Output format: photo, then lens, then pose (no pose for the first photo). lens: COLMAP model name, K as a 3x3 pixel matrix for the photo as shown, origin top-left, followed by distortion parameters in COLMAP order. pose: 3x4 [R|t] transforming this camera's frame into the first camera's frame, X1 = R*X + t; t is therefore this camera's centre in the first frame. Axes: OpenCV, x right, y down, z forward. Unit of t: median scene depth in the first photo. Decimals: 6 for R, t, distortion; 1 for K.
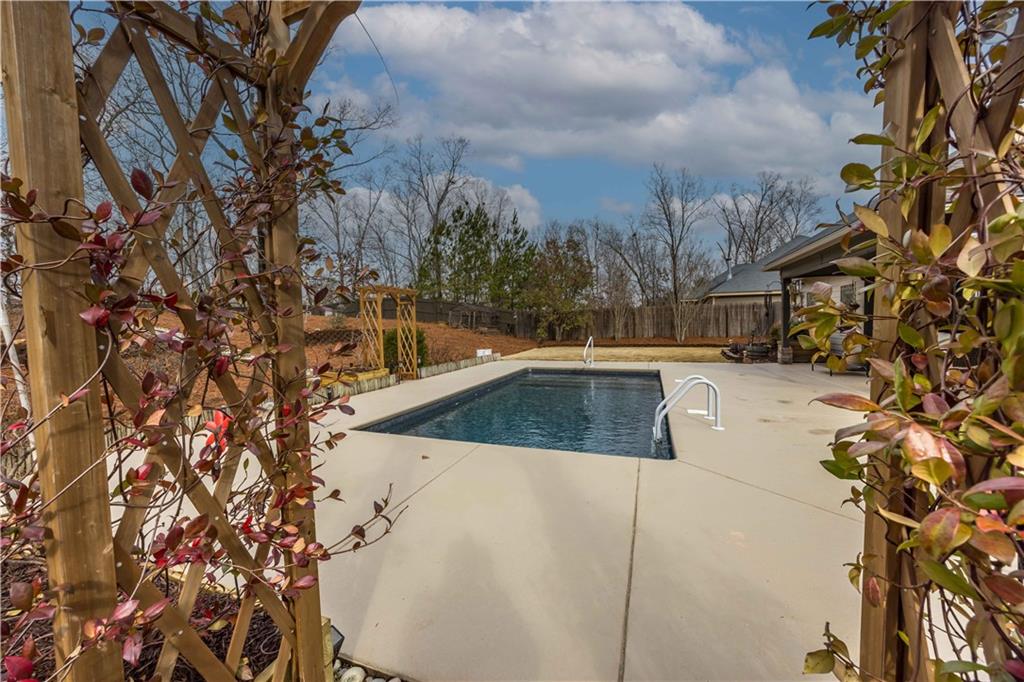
lens RADIAL K [[387.6, 0, 509.9], [0, 387.6, 344.9], [0, 0, 1]] dist [-0.001204, -0.000509]
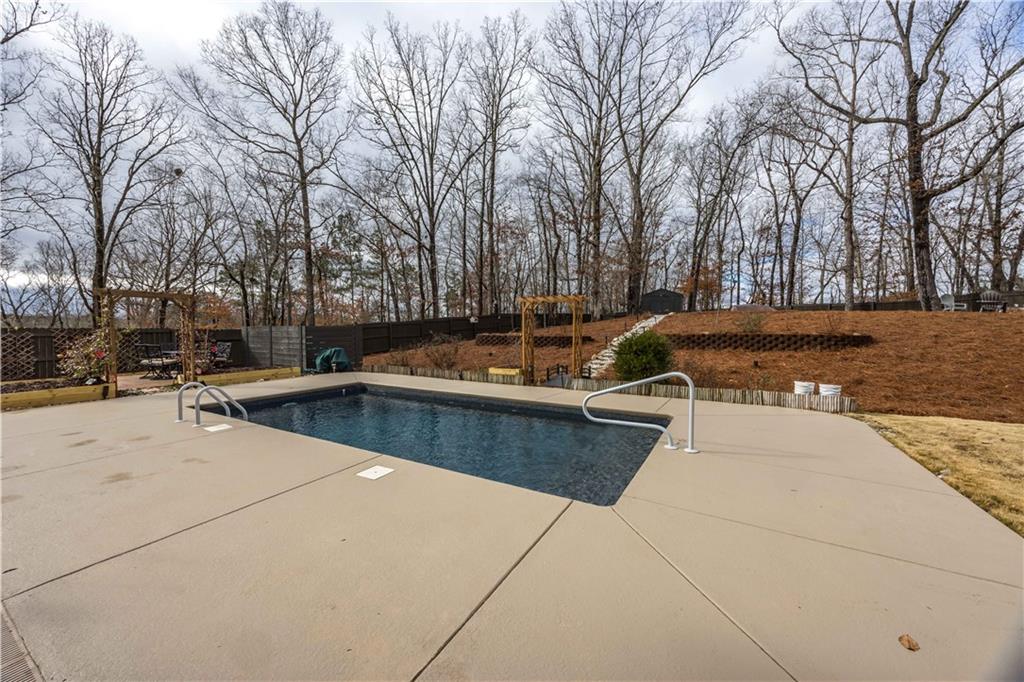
lens RADIAL K [[387.6, 0, 504.3], [0, 387.6, 340.5], [0, 0, 1]] dist [-0.001204, -0.000509]
pose [[-0.182594, 0.049163, -0.981958, 0.276625], [-0.045760, 0.997242, 0.058438, -0.030214], [0.982123, 0.055605, -0.179841, 0.393625]]
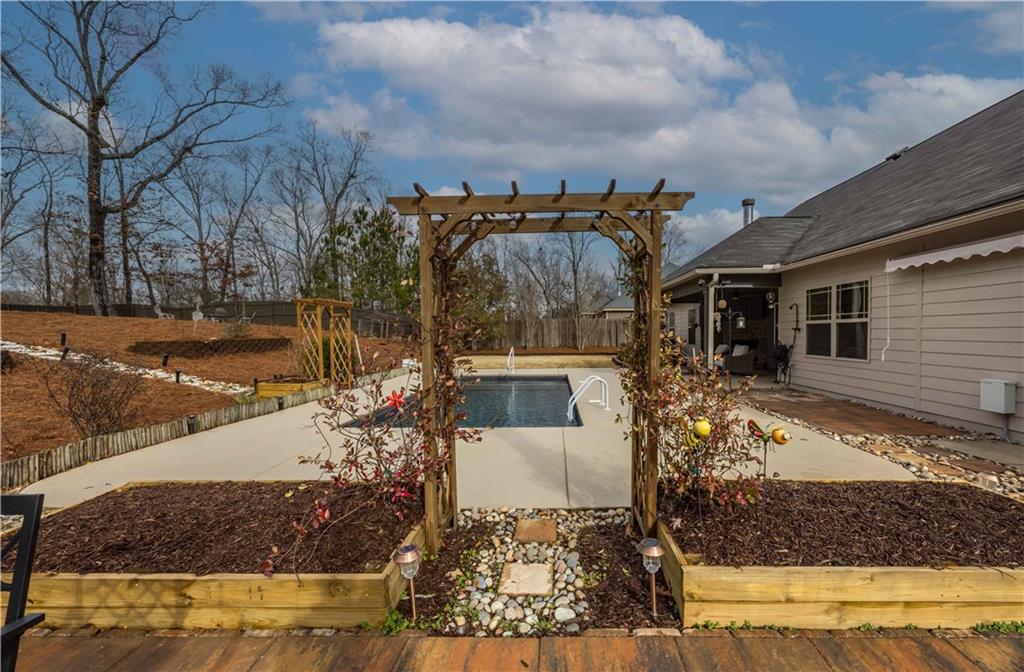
lens RADIAL K [[394.3, 0, 556.8], [0, 394.3, 350.6], [0, 0, 1]] dist [-0.012029, -0.000088]
pose [[0.937719, -0.001001, 0.347393, -0.035256], [0.002716, 0.999986, -0.004450, -0.002925], [-0.347384, 0.005116, 0.937709, -0.073416]]
